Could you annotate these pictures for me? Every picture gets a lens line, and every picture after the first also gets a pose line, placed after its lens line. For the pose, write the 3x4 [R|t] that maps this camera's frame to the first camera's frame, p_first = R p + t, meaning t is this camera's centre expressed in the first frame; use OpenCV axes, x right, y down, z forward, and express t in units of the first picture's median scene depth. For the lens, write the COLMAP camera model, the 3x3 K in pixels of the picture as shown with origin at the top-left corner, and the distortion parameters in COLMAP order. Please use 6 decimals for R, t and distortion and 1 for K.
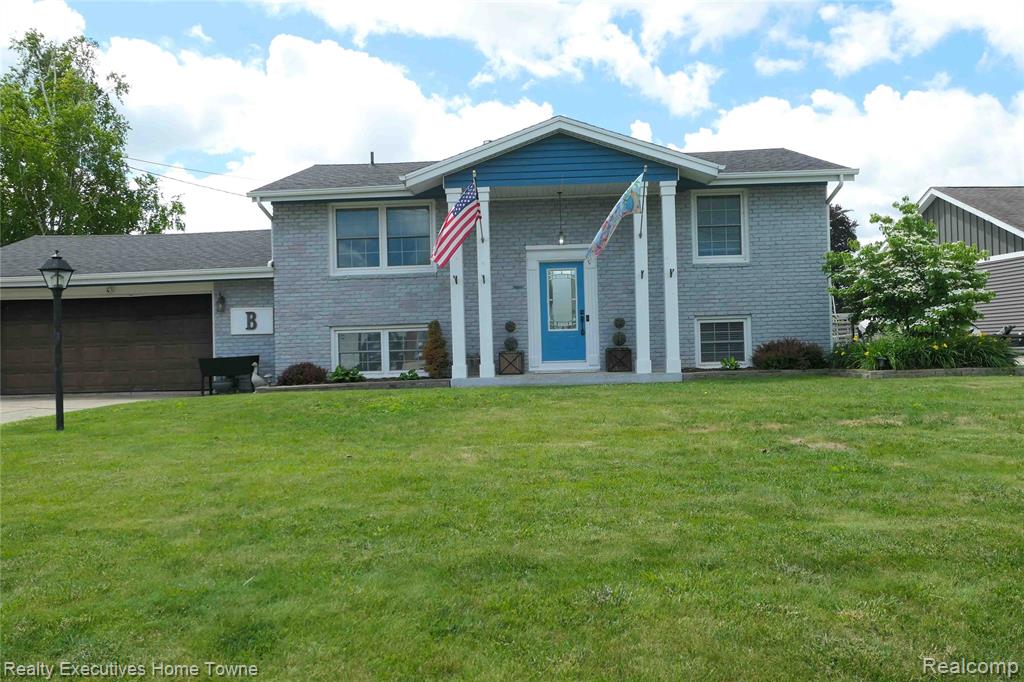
lens RADIAL K [[812.2, 0, 512.0], [0, 812.2, 341.0], [0, 0, 1]] dist [-0.007282, -0.001748]
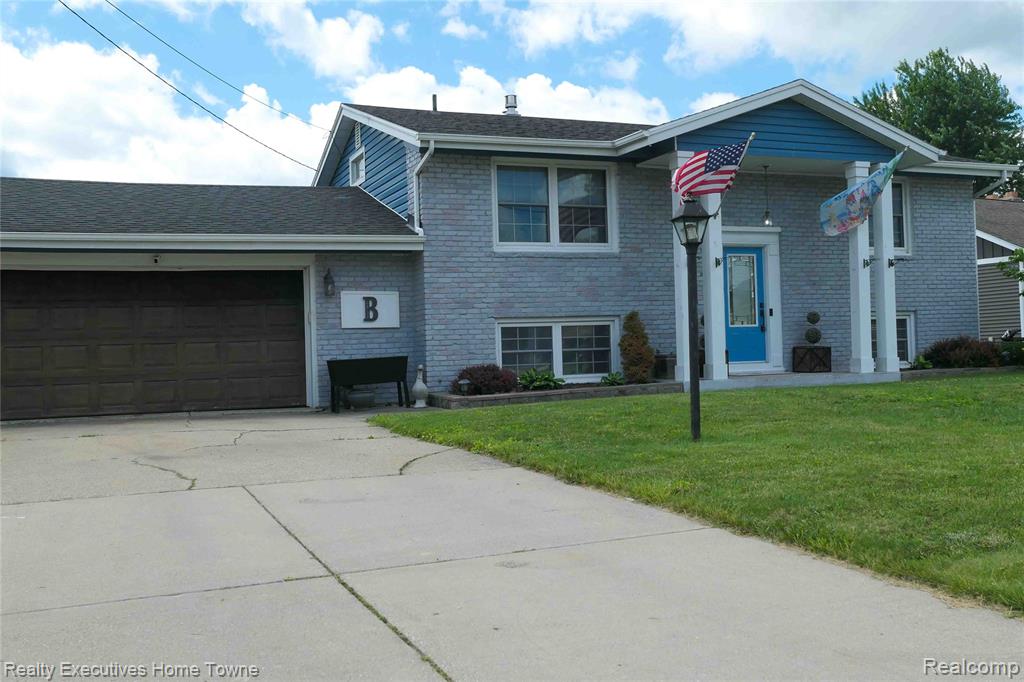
lens RADIAL K [[1025.5, 0, 512.0], [0, 1025.5, 341.0], [0, 0, 1]] dist [-0.009745, 0.002720]
pose [[0.904244, 0.004092, 0.426996, -0.621406], [0.003023, 0.999868, -0.015984, 0.019298], [-0.427005, 0.015745, 0.904112, 0.122496]]
